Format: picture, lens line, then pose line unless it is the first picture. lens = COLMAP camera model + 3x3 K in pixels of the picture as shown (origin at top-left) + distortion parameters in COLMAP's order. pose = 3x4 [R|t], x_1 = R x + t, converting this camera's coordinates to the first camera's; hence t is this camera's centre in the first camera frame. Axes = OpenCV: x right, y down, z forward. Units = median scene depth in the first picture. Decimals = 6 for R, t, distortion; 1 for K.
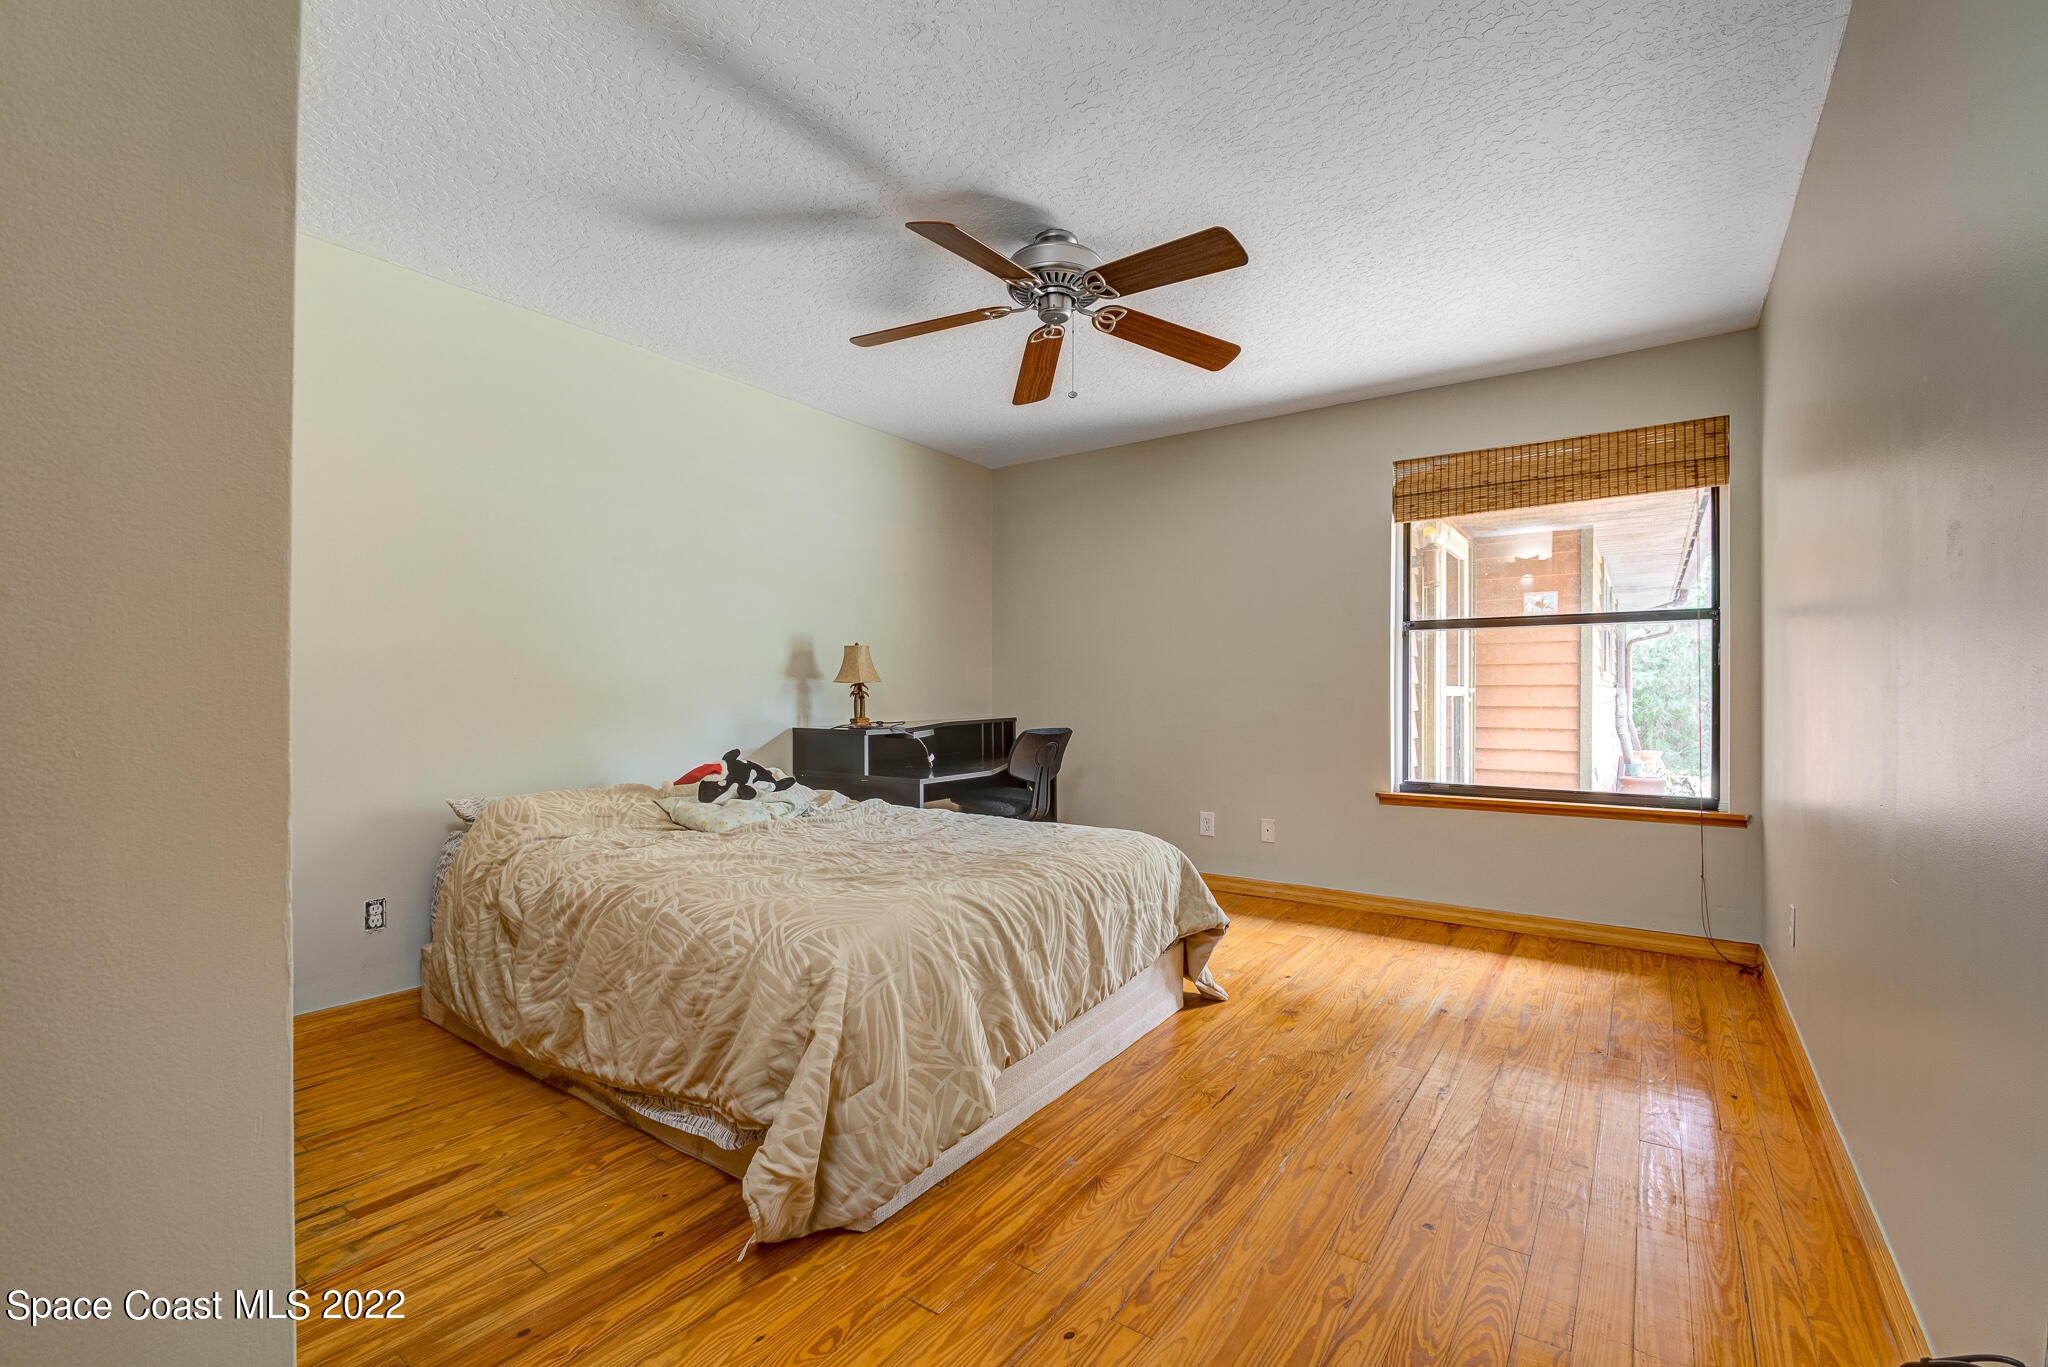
lens RADIAL K [[875.4, 0, 1024.0], [0, 875.4, 683.5], [0, 0, 1]] dist [0.018009, -0.016708]
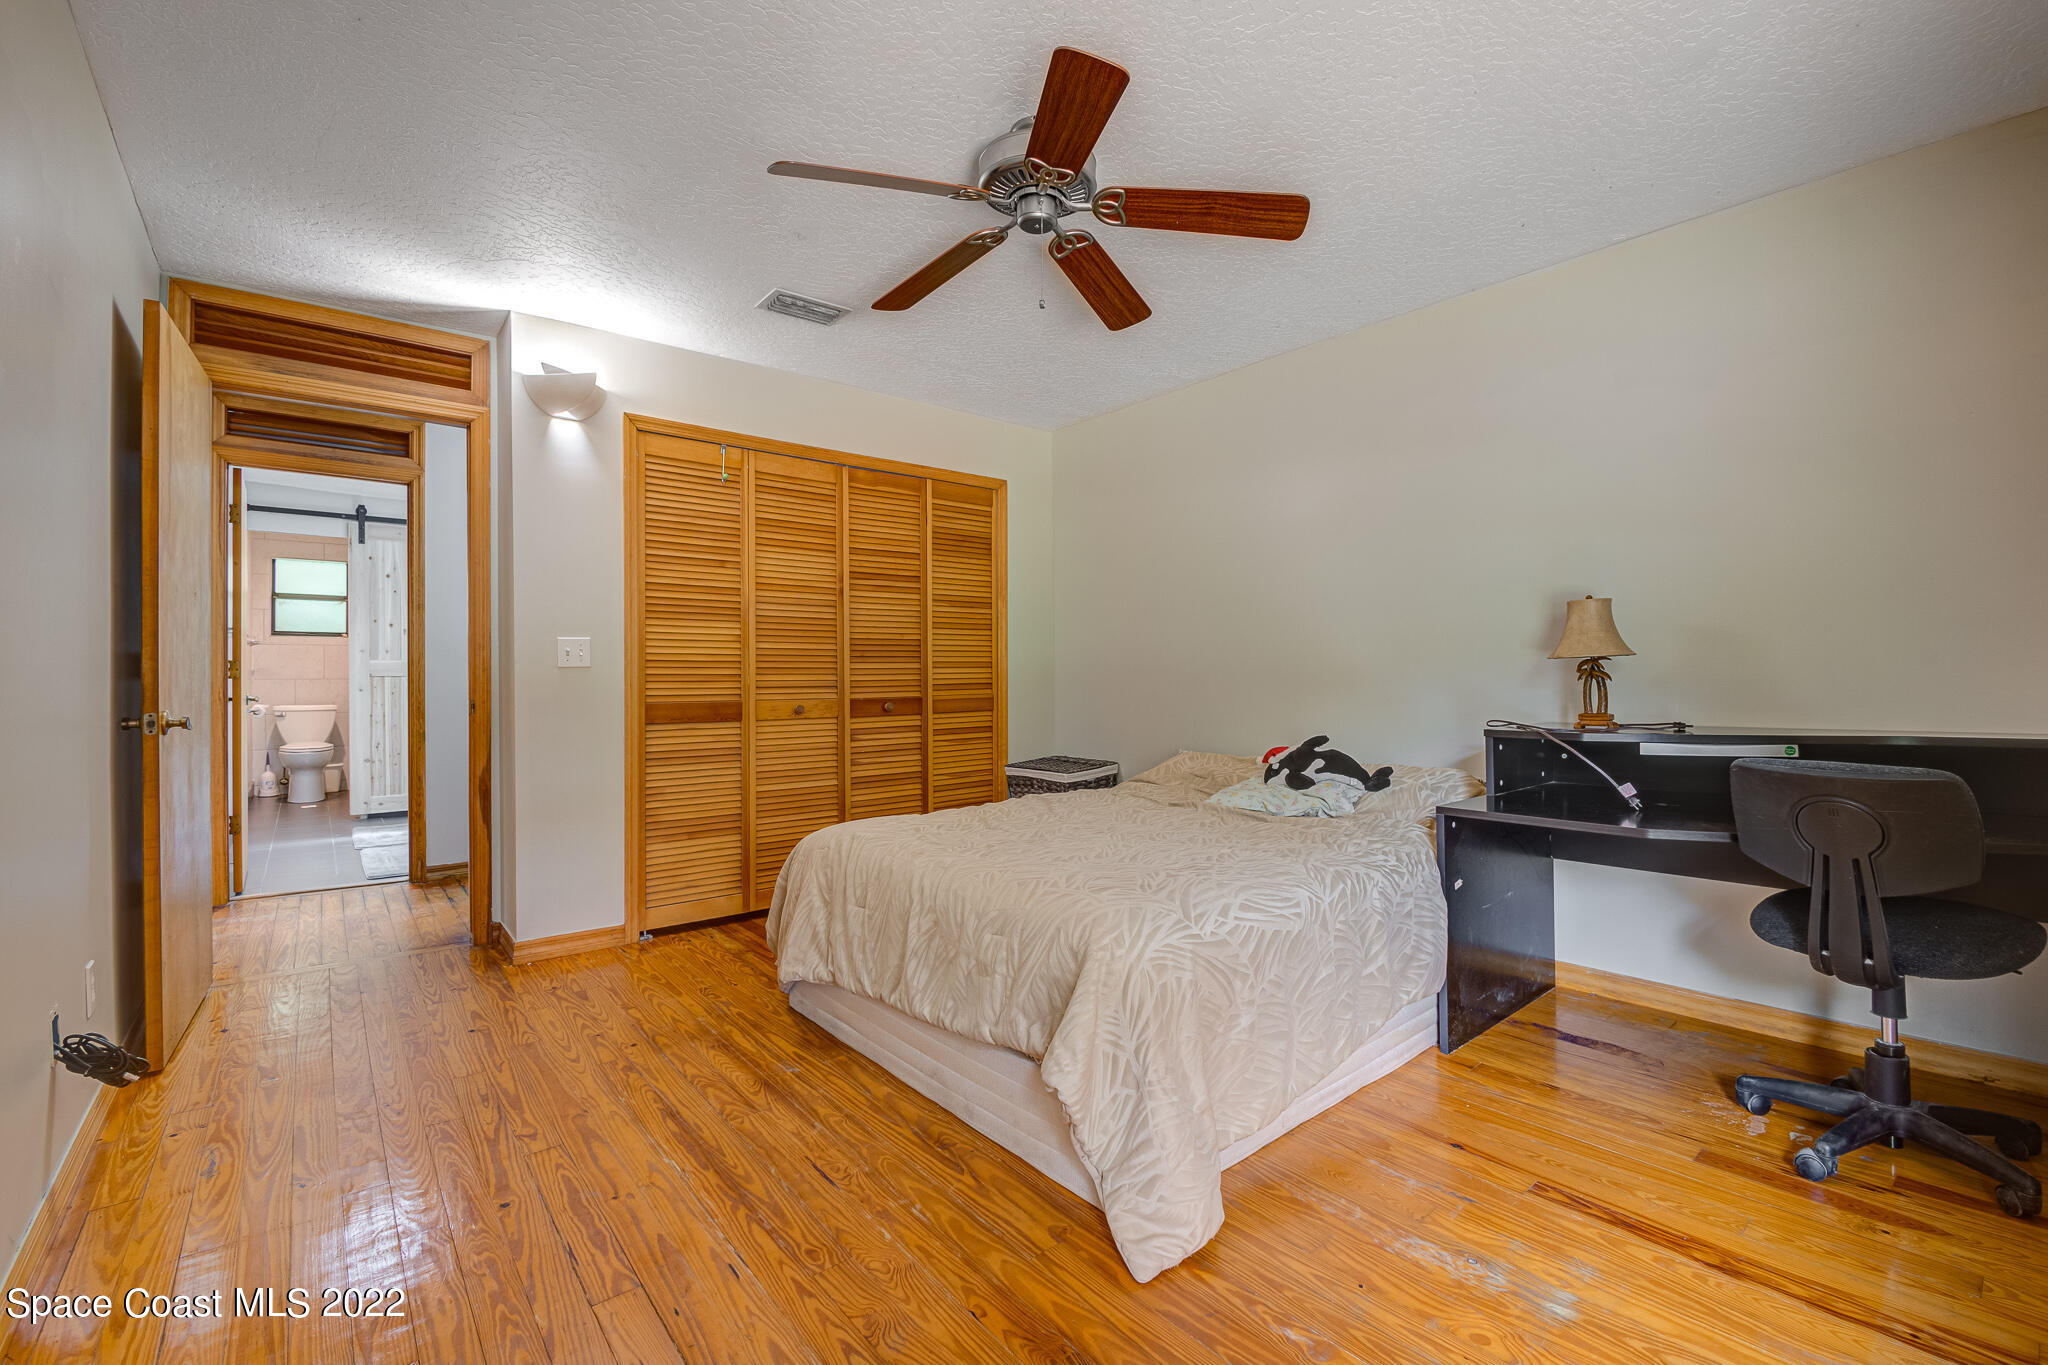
lens RADIAL K [[875.4, 0, 1024.0], [0, 875.4, 682.5], [0, 0, 1]] dist [0.018009, -0.016708]
pose [[-0.268816, 0.011107, -0.963128, 1.057680], [0.015707, 0.999851, 0.007147, 0.012729], [0.963063, -0.013207, -0.268950, 1.549298]]
